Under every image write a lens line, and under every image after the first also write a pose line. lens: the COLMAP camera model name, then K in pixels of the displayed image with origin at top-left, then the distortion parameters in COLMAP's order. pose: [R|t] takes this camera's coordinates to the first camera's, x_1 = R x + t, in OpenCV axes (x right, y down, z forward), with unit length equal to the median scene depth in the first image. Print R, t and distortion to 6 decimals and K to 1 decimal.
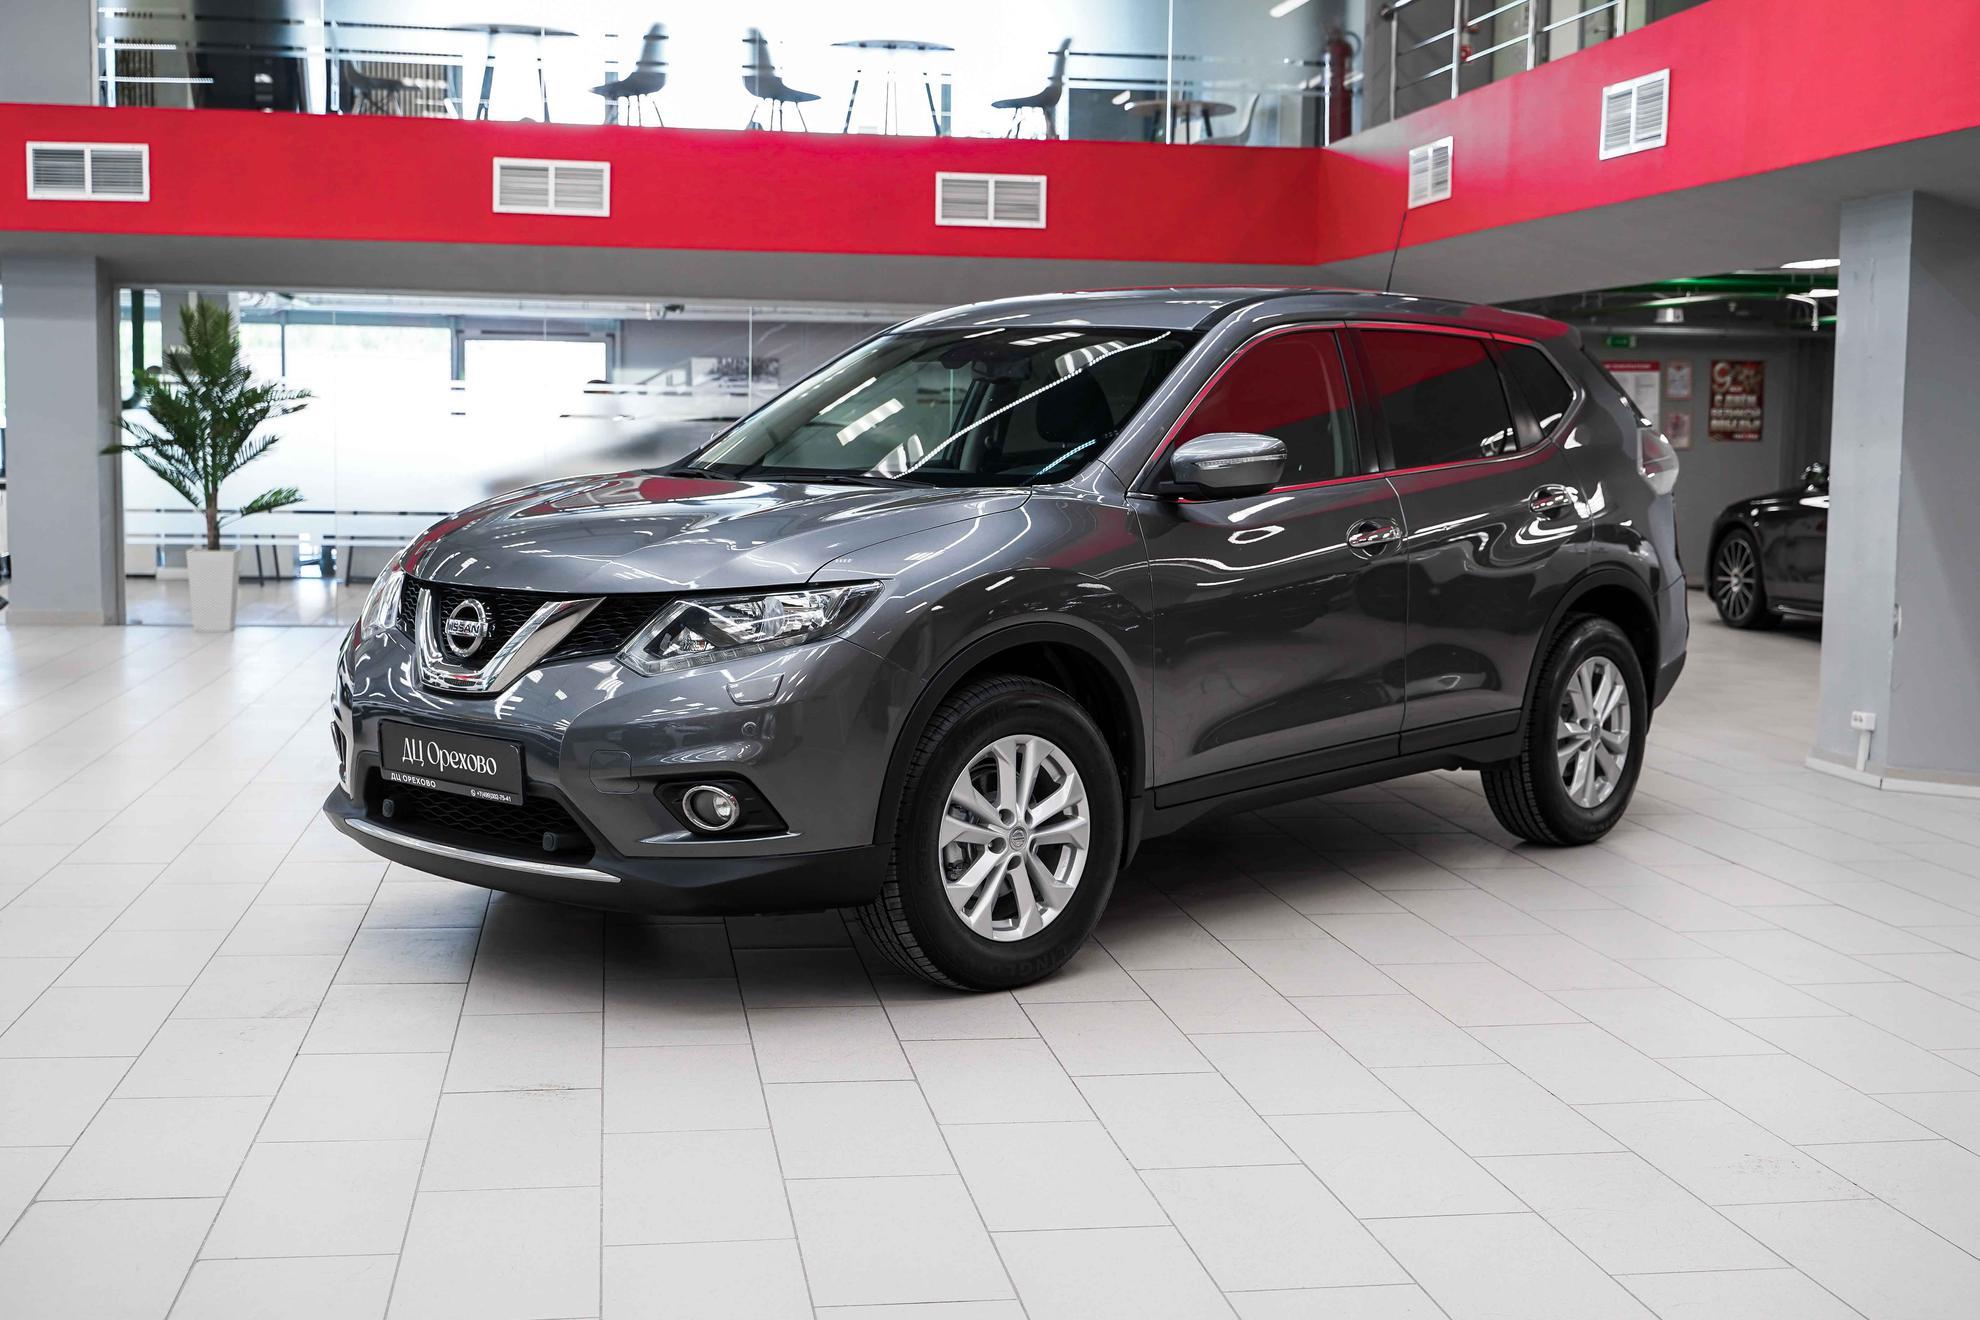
lens RADIAL K [[2434.9, 0, 995.3], [0, 2434.9, 637.7], [0, 0, 1]] dist [0.010285, -0.023310]
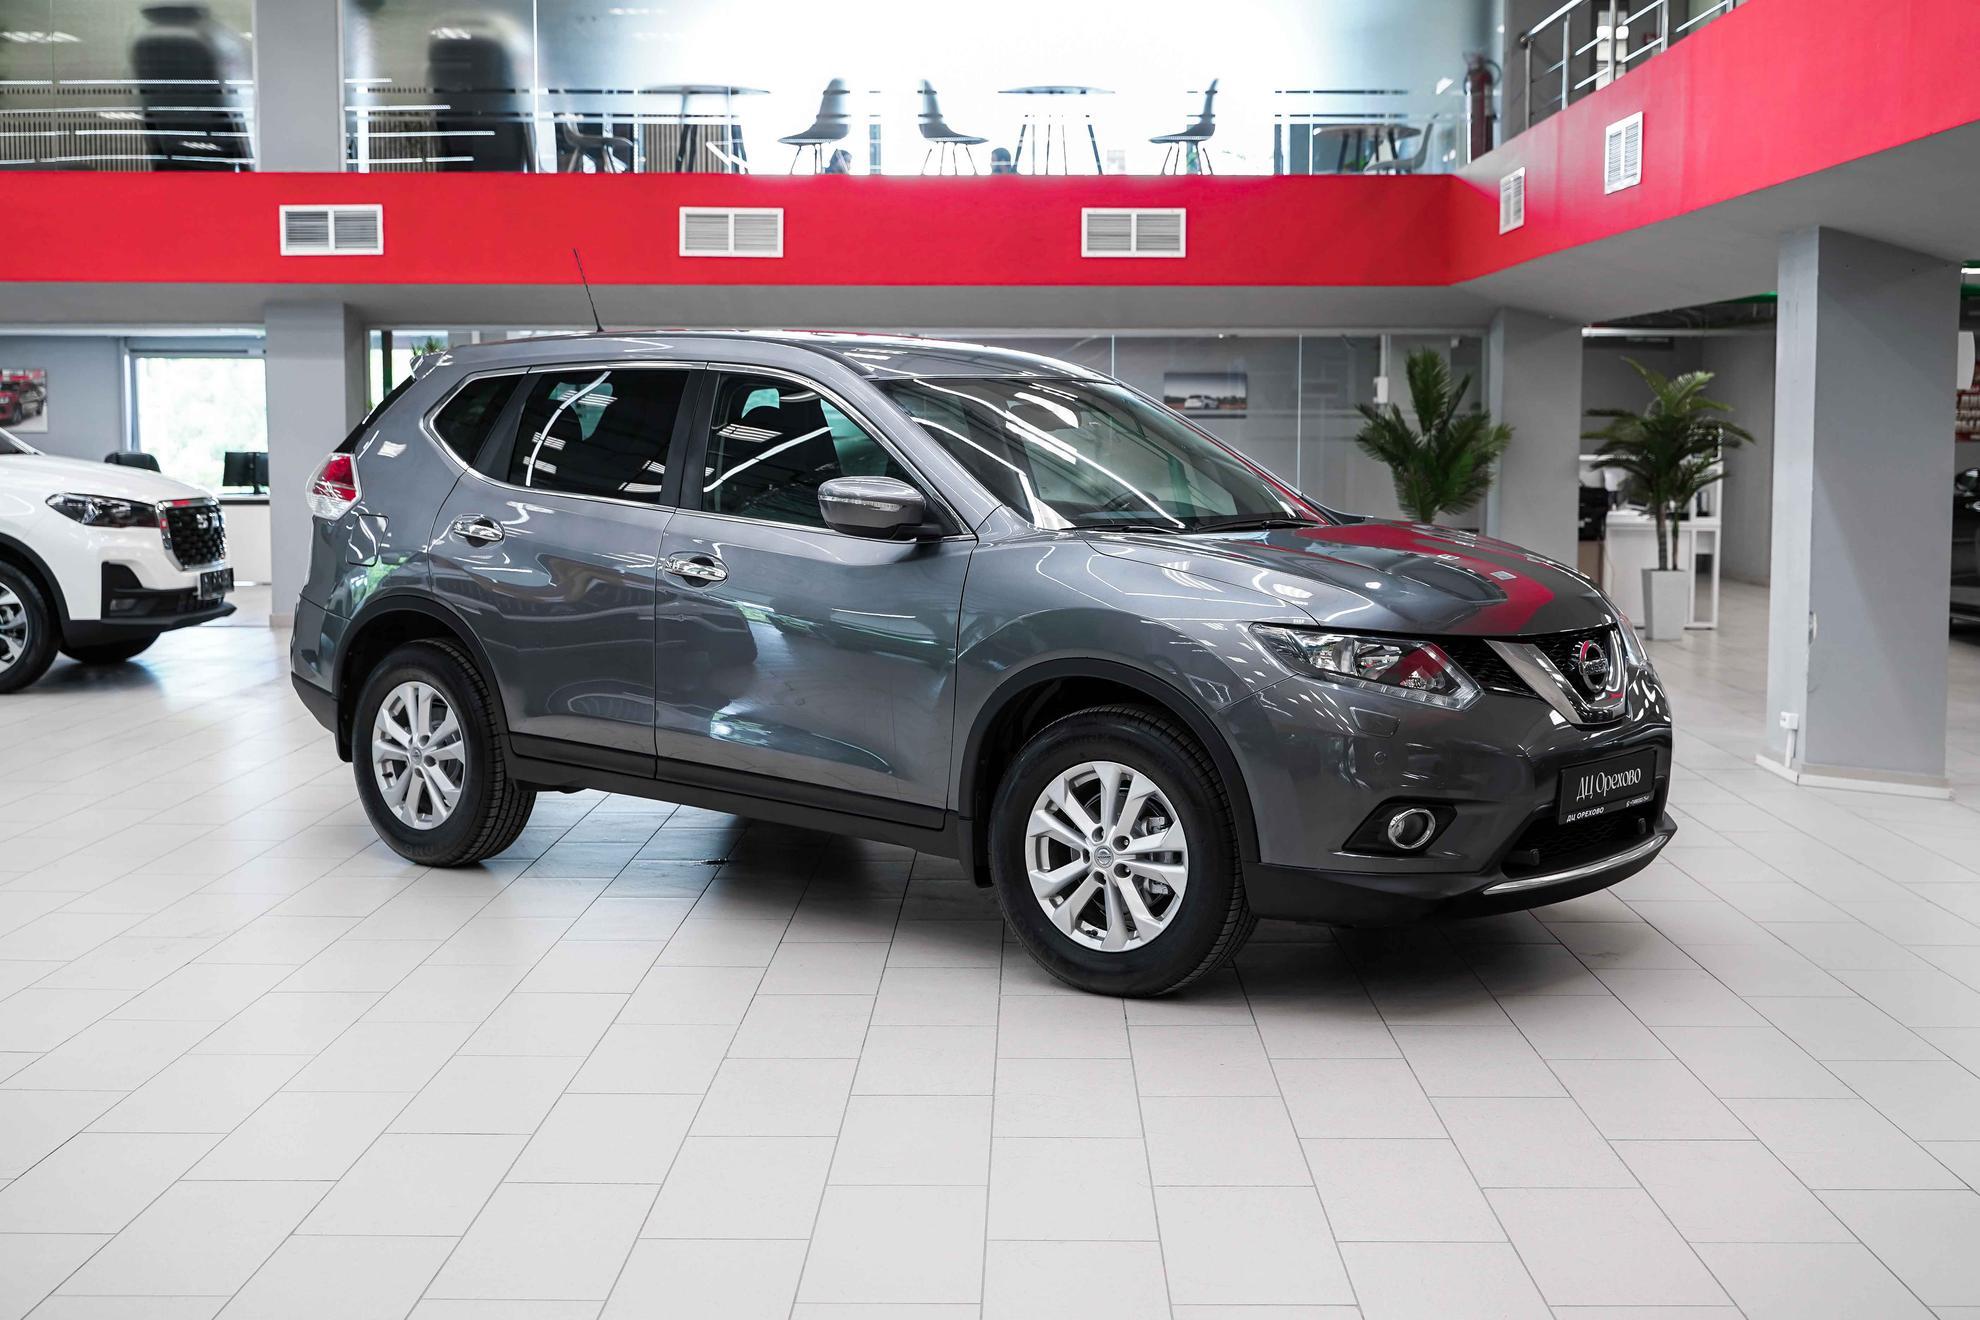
lens RADIAL K [[2434.9, 0, 995.3], [0, 2434.9, 637.7], [0, 0, 1]] dist [0.010285, -0.023310]
pose [[0.986058, 0.001986, -0.166388, 0.125650], [-0.001885, 0.999998, 0.000764, -0.001674], [0.166389, -0.000440, 0.986060, -0.074928]]
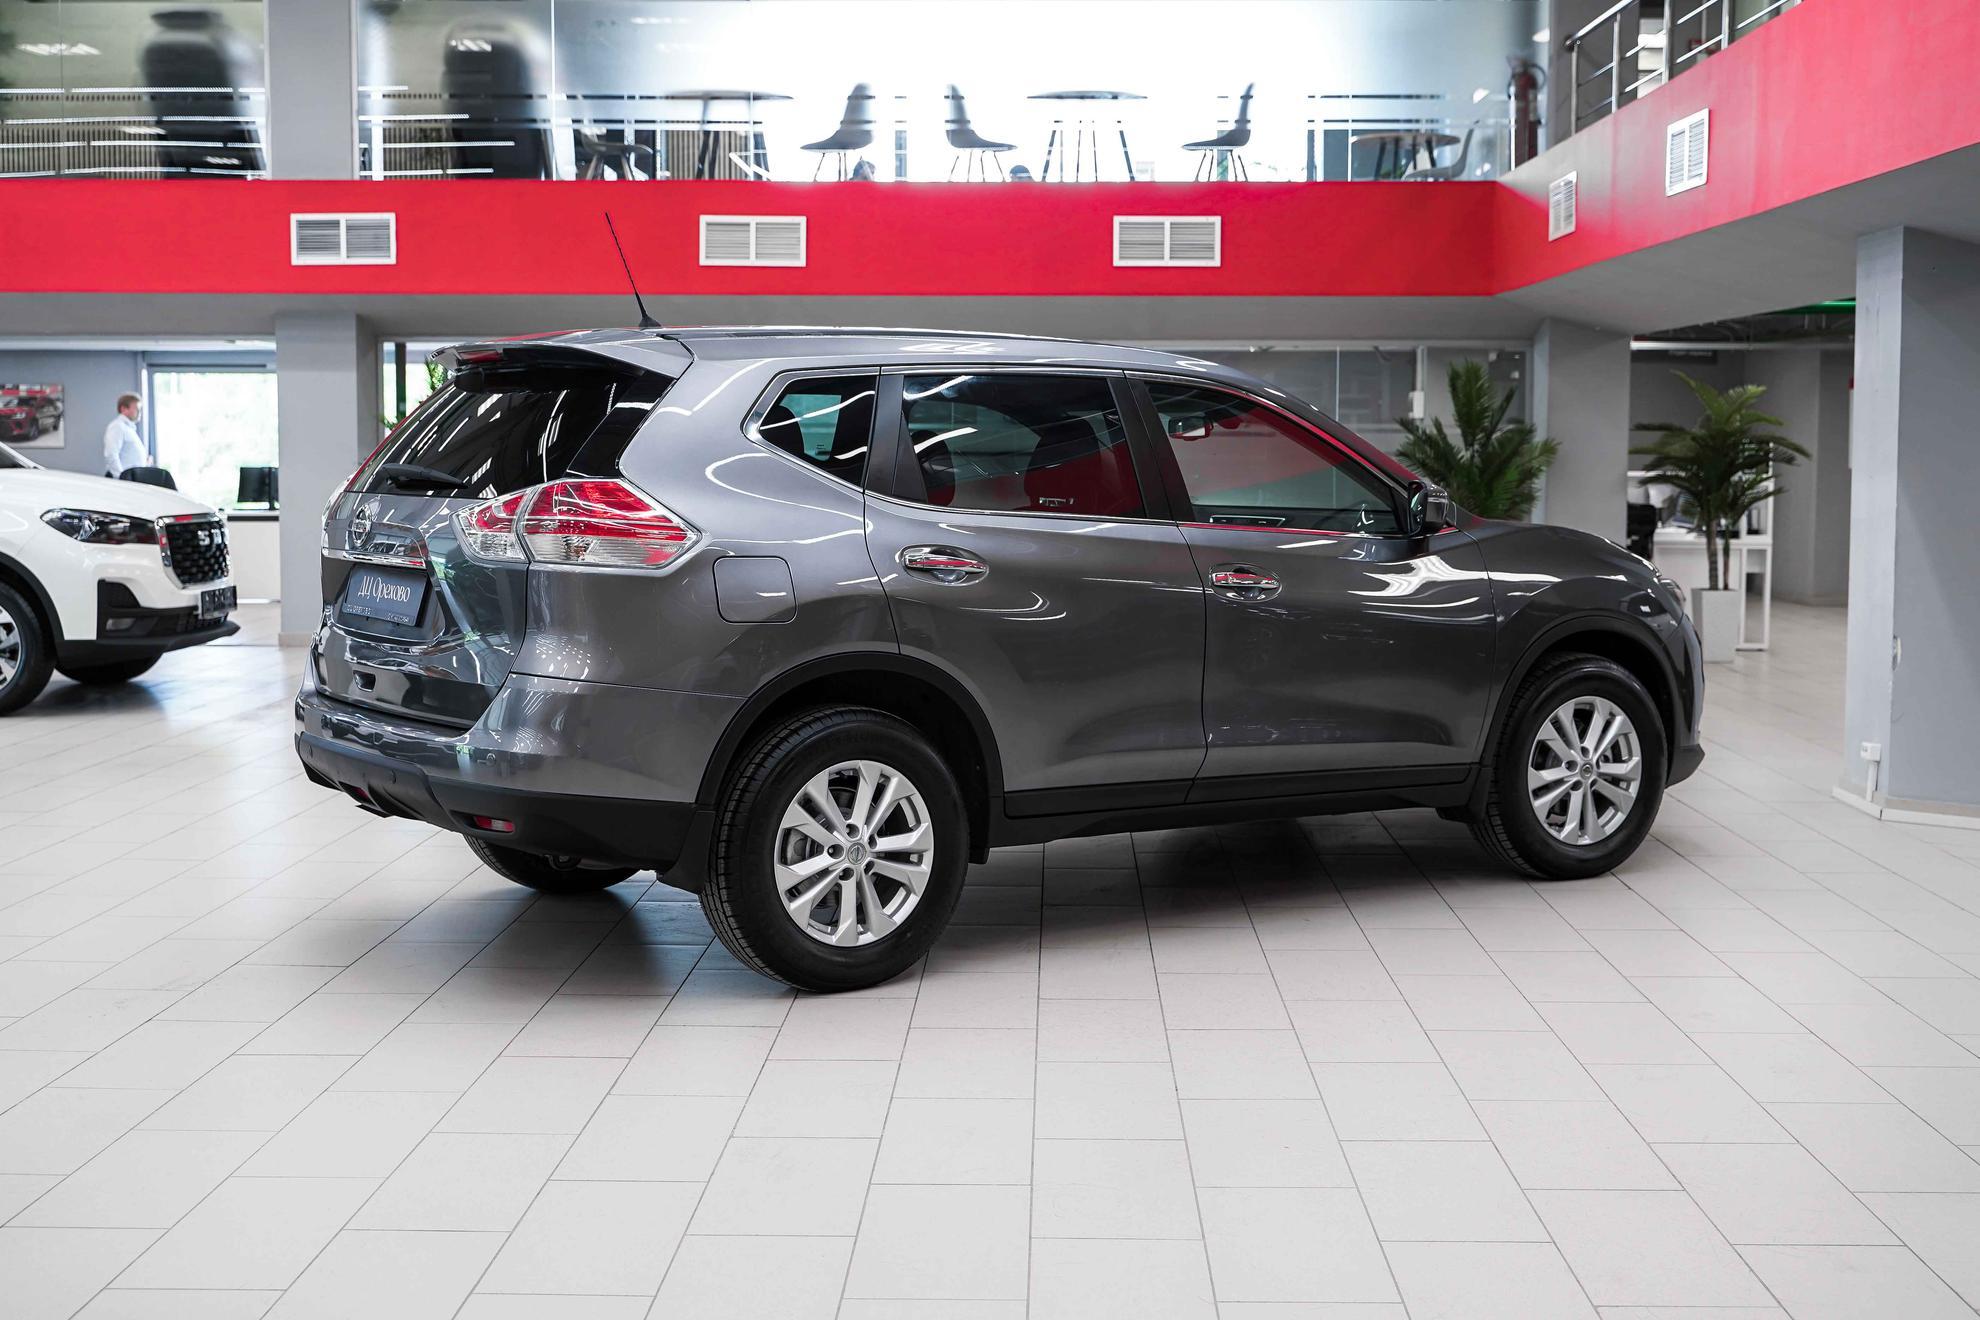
lens RADIAL K [[2421.8, 0, 986.7], [0, 2421.8, 625.6], [0, 0, 1]] dist [-0.000733, 0.012345]
pose [[0.983731, 0.001576, -0.179641, 0.116554], [-0.003598, 0.999934, -0.010930, -0.003724], [0.179612, 0.011398, 0.983671, -0.033526]]
